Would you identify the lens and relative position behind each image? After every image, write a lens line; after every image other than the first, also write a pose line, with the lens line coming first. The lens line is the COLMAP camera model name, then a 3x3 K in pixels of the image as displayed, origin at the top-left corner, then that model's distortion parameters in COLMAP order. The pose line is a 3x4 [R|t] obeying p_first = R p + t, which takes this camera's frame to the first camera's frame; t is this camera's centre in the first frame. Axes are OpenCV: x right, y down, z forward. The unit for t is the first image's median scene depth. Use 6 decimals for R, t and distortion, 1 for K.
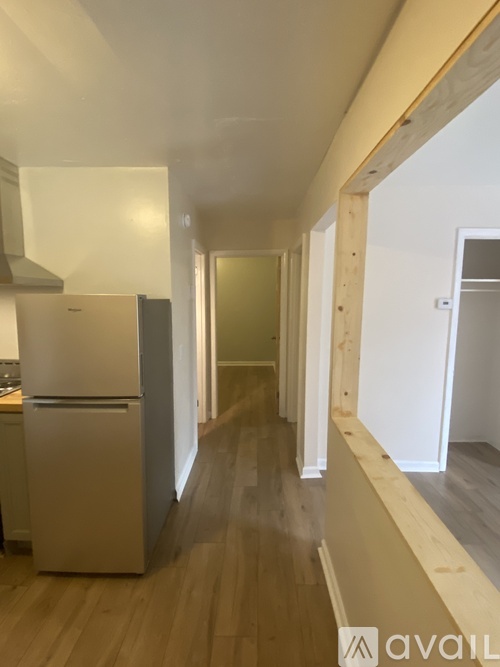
lens RADIAL K [[329.7, 0, 250.0], [0, 329.7, 333.5], [0, 0, 1]] dist [0.015565, -0.019401]
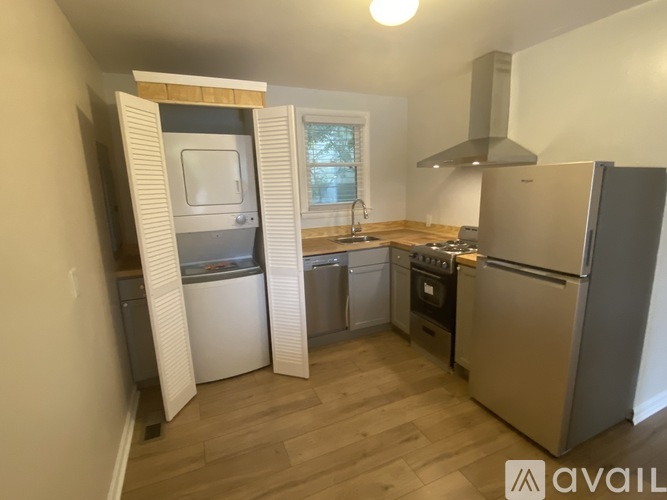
lens RADIAL K [[329.7, 0, 333.5], [0, 329.7, 250.0], [0, 0, 1]] dist [0.015565, -0.019401]
pose [[0.417842, 0.154141, -0.895348, 0.141656], [-0.071203, 0.988027, 0.136867, 0.033844], [0.905725, 0.006563, 0.423815, -0.004532]]
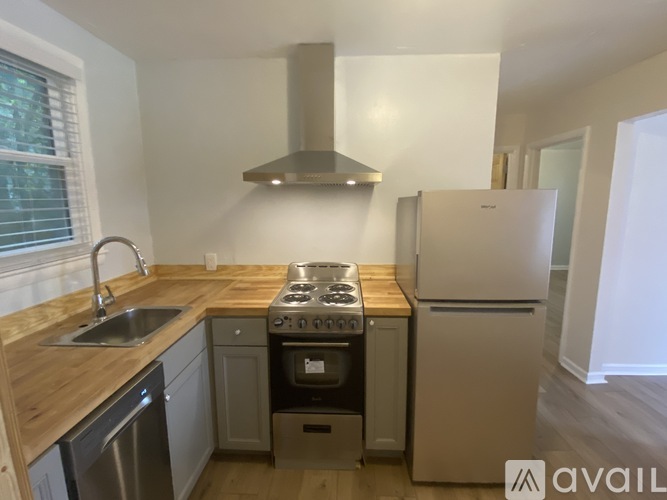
lens RADIAL K [[329.7, 0, 333.5], [0, 329.7, 250.0], [0, 0, 1]] dist [0.015565, -0.019401]
pose [[0.999700, -0.007180, -0.023405, -0.700947], [0.008011, 0.999333, 0.035619, 0.009617], [0.023133, -0.035796, 0.999091, 0.045716]]
